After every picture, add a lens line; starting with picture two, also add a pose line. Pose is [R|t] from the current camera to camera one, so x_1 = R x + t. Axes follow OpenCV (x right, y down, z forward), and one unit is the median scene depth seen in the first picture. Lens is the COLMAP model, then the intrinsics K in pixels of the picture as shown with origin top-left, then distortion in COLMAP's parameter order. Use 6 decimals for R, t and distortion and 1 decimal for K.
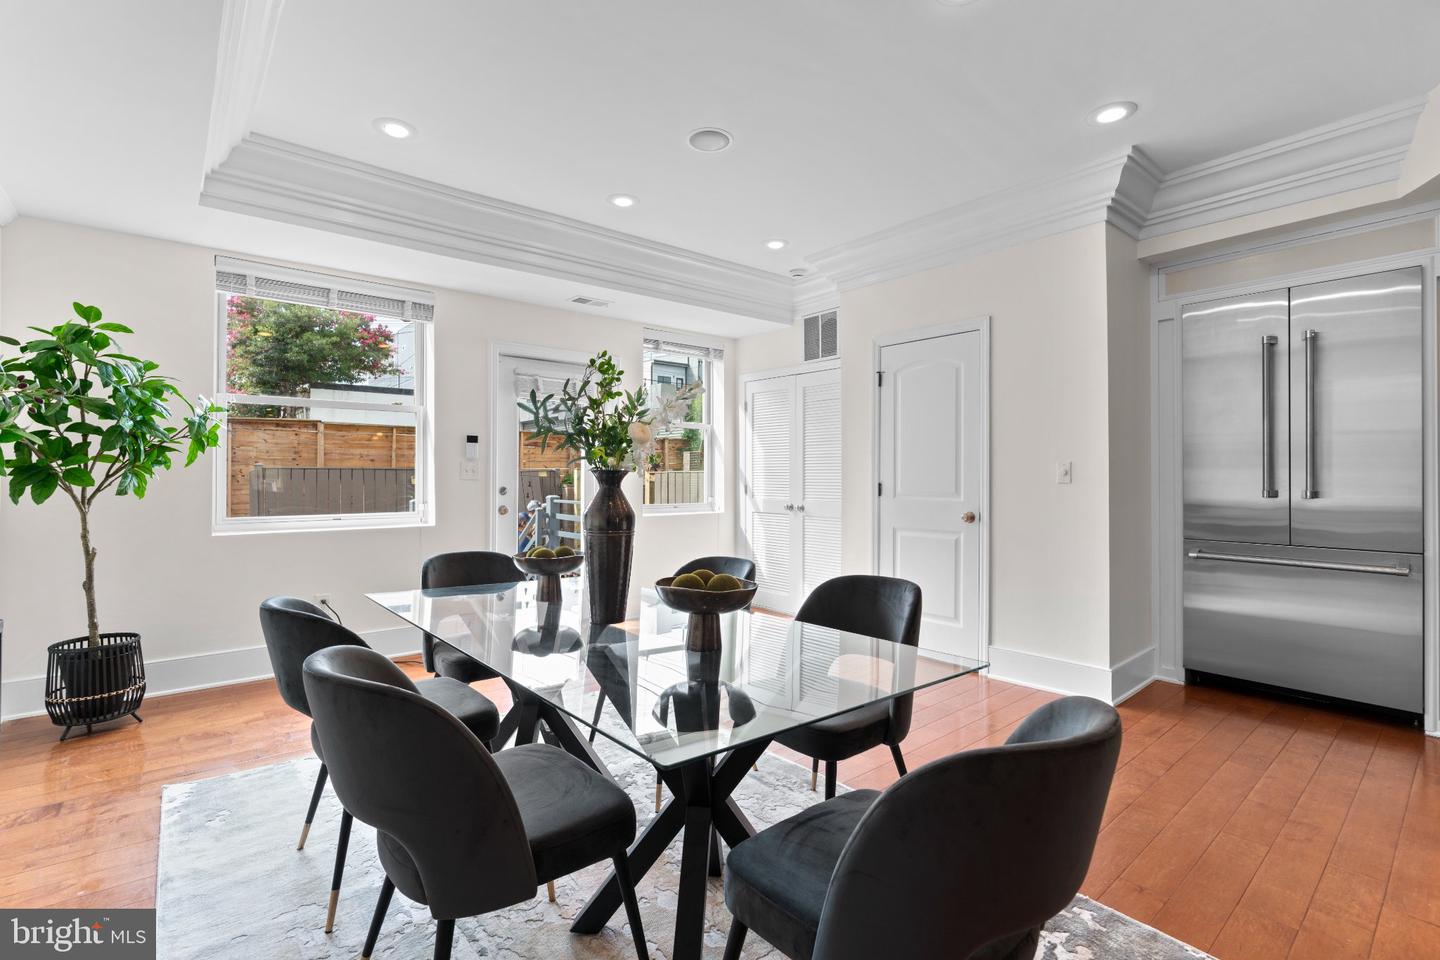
lens RADIAL K [[650.2, 0, 719.2], [0, 650.2, 481.0], [0, 0, 1]] dist [-0.011645, 0.004135]
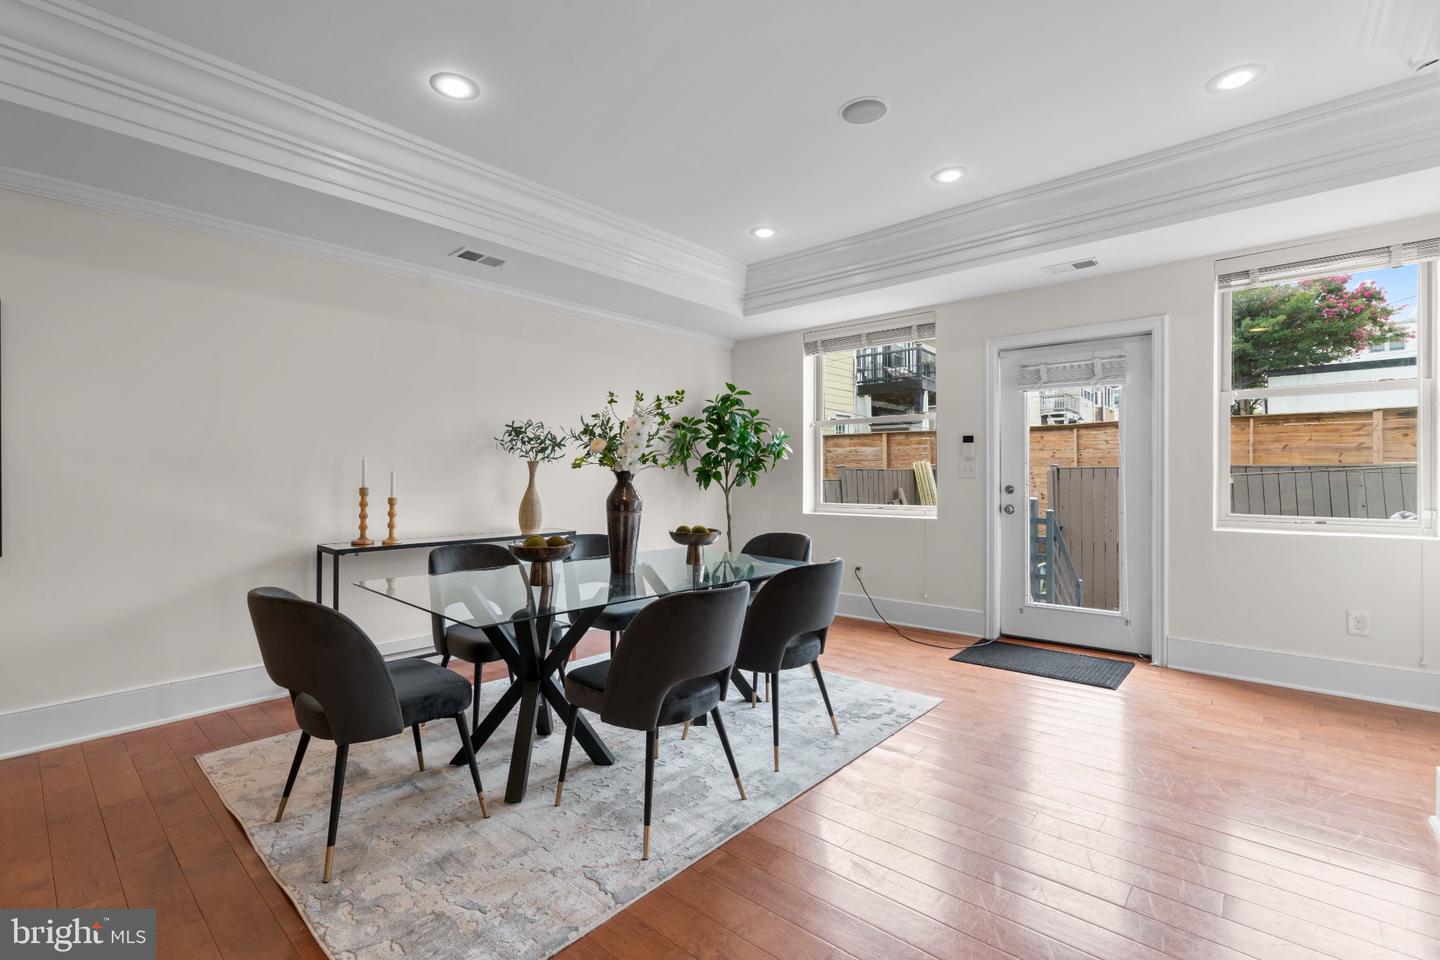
lens RADIAL K [[650.2, 0, 720.3], [0, 650.2, 473.0], [0, 0, 1]] dist [-0.011645, 0.004135]
pose [[0.165685, -0.002999, -0.986174, 0.578142], [-0.006341, 0.999971, -0.004106, -0.003125], [0.986158, 0.006934, 0.165661, 0.432351]]
